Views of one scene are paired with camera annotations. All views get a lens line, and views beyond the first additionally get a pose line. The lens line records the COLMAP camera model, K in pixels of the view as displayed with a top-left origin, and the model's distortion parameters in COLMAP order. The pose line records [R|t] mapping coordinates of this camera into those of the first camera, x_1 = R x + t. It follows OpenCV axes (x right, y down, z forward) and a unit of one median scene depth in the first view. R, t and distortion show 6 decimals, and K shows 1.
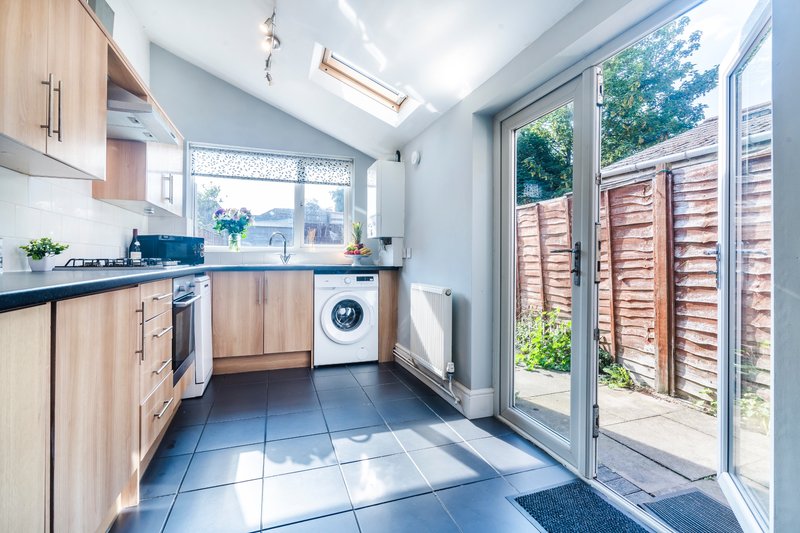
lens RADIAL K [[370.6, 0, 400.4], [0, 370.6, 258.3], [0, 0, 1]] dist [-0.002055, 0.000365]
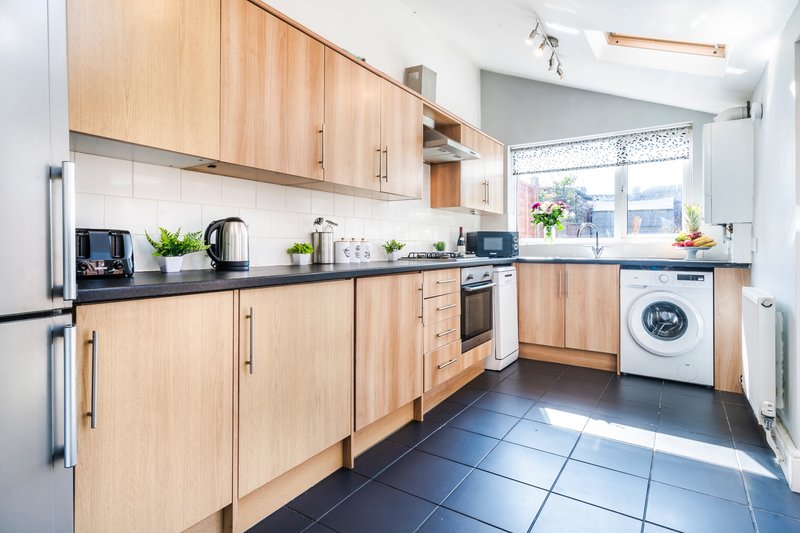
lens RADIAL K [[422.0, 0, 396.8], [0, 422.0, 243.1], [0, 0, 1]] dist [-0.000701, 0.000127]
pose [[0.600715, -0.009186, -0.799410, 0.255586], [0.003324, 0.999954, -0.008993, -0.012305], [0.799456, 0.002745, 0.600718, -0.038037]]
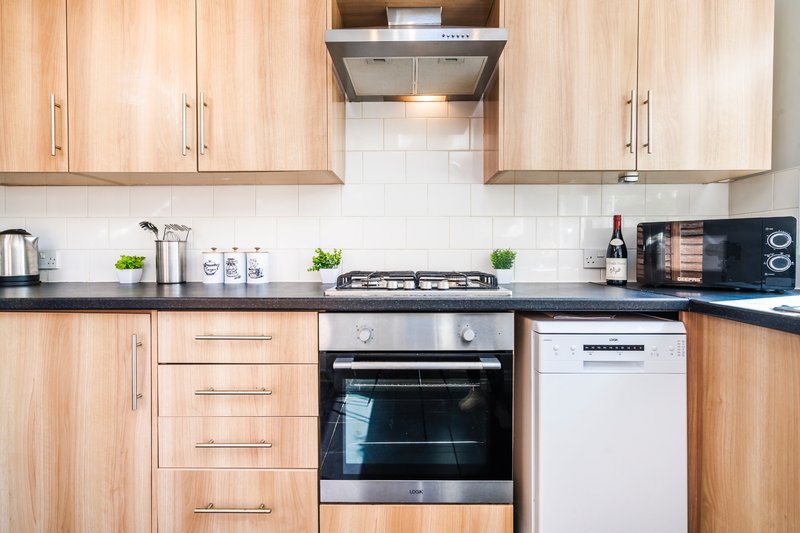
lens RADIAL K [[370.6, 0, 400.4], [0, 370.6, 258.3], [0, 0, 1]] dist [-0.002055, 0.000365]
pose [[-0.343582, 0.011722, -0.939049, -0.072267], [0.001851, 0.999929, 0.011805, -0.020636], [0.939121, 0.002318, -0.343580, 0.781212]]
